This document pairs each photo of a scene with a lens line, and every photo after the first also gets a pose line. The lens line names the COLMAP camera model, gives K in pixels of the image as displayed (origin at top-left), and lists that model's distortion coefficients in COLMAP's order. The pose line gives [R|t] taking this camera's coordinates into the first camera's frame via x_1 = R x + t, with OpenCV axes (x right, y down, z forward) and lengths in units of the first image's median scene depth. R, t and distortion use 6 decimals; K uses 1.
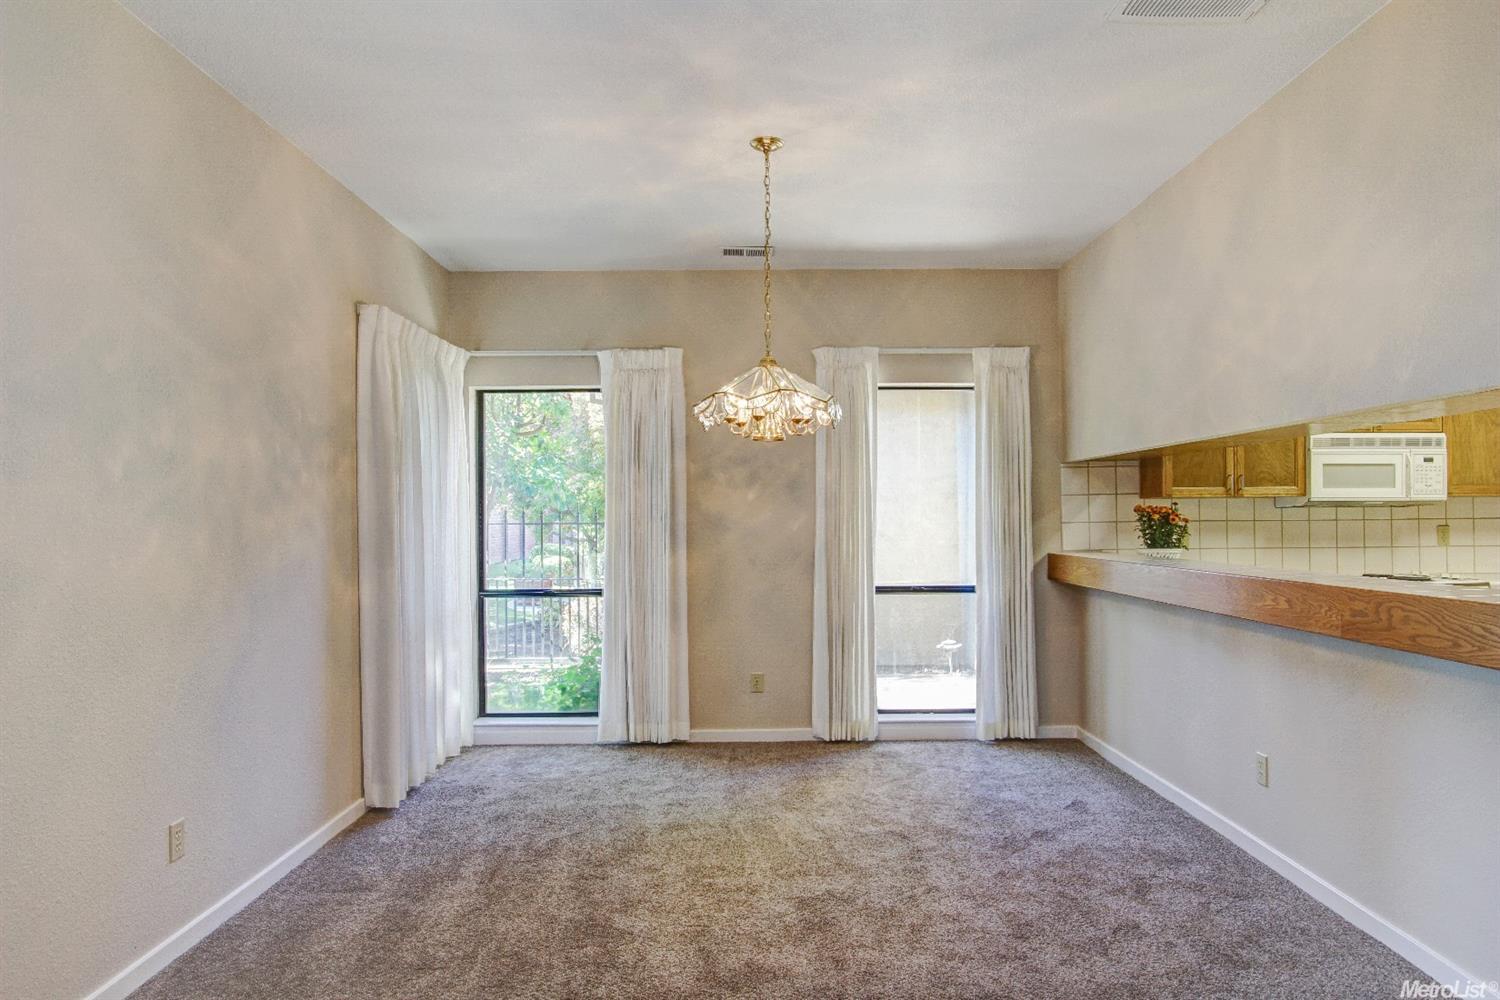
lens RADIAL K [[973.6, 0, 739.4], [0, 973.6, 512.7], [0, 0, 1]] dist [-0.020220, 0.014470]
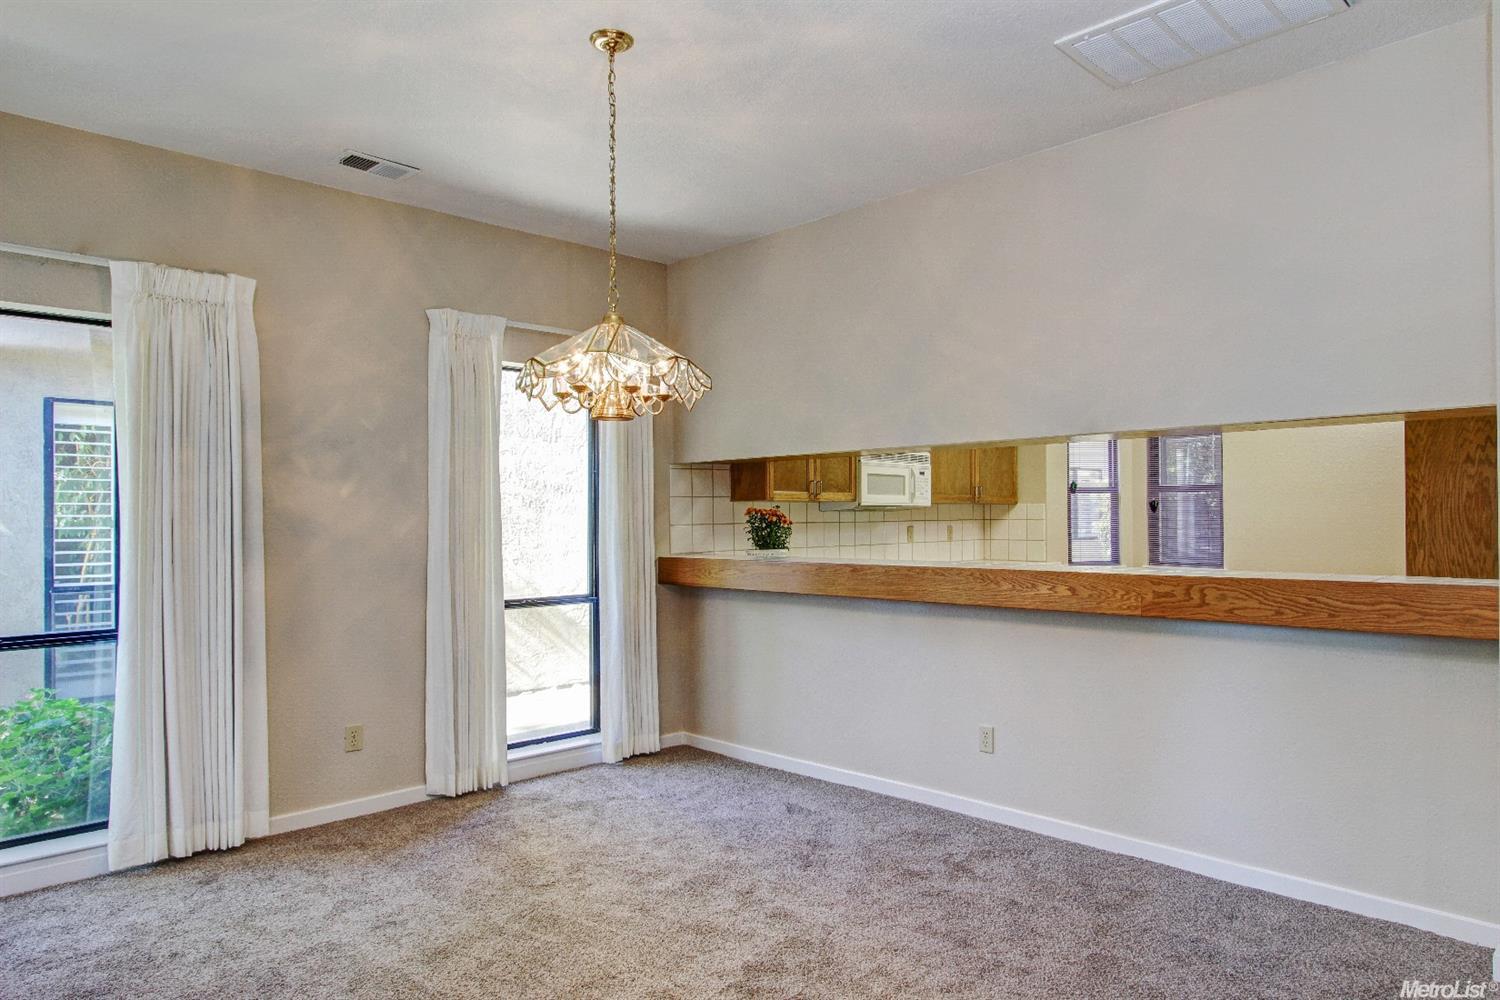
lens RADIAL K [[973.6, 0, 786.4], [0, 973.6, 515.0], [0, 0, 1]] dist [-0.020220, 0.014470]
pose [[0.702935, 0.003371, 0.711246, -0.294275], [-0.001079, 0.999993, -0.003672, 0.003858], [-0.711253, 0.001814, 0.702934, 0.242085]]
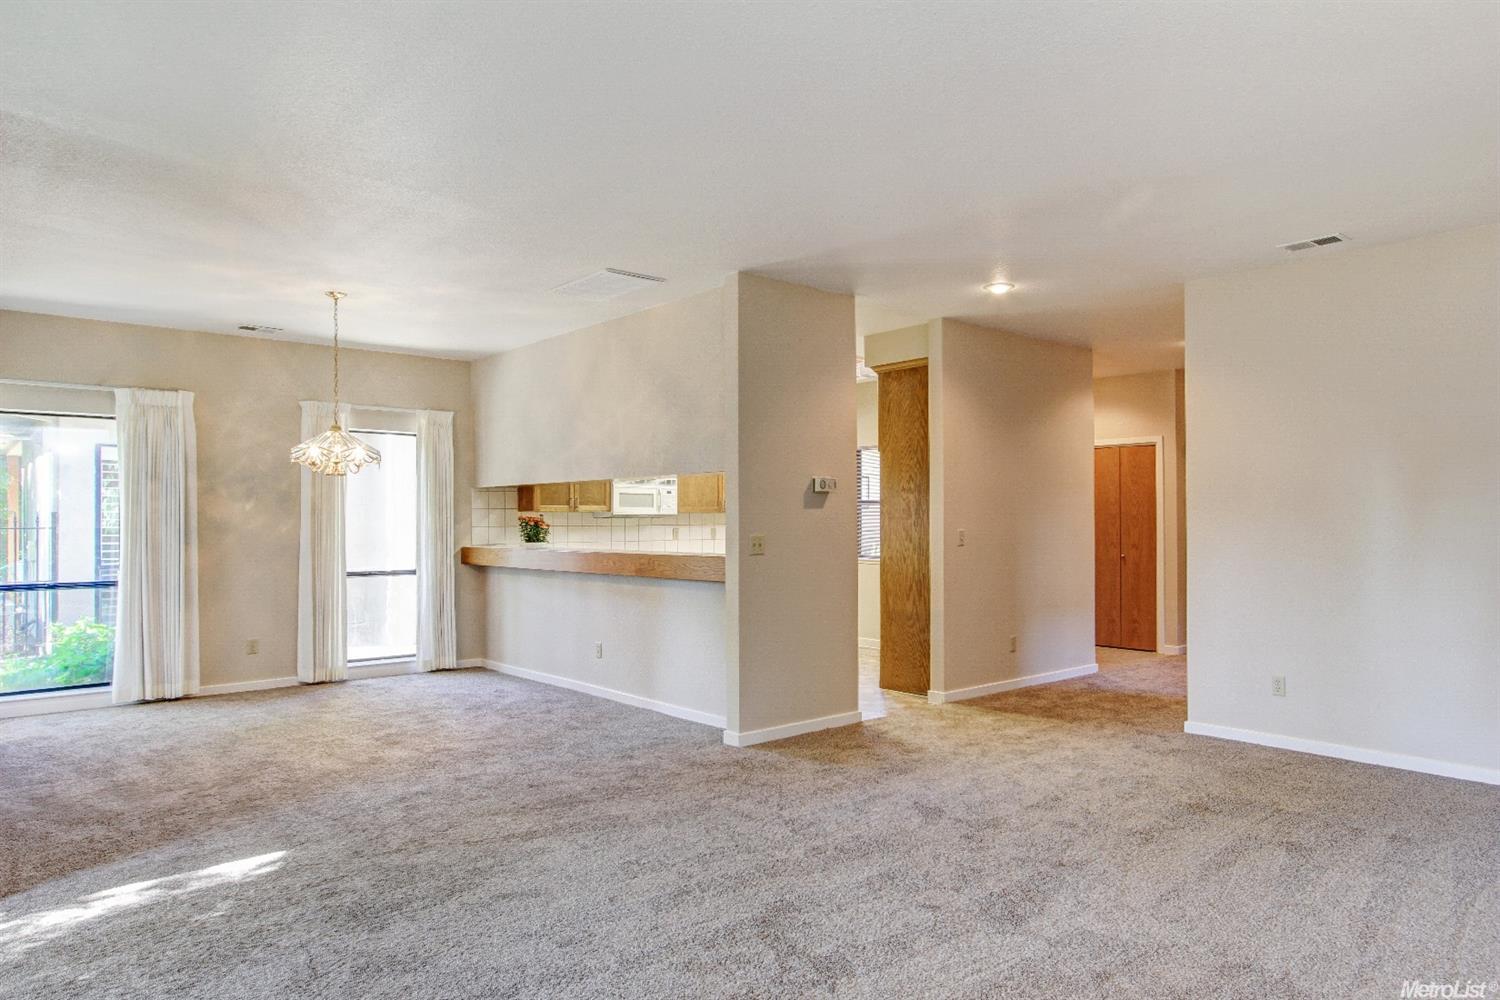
lens RADIAL K [[973.6, 0, 778.2], [0, 973.6, 515.0], [0, 0, 1]] dist [-0.020220, 0.014470]
pose [[0.747365, 0.007921, 0.664366, -0.341885], [-0.005269, 0.999968, -0.005995, -0.001945], [-0.664392, 0.000980, 0.747383, -0.492700]]
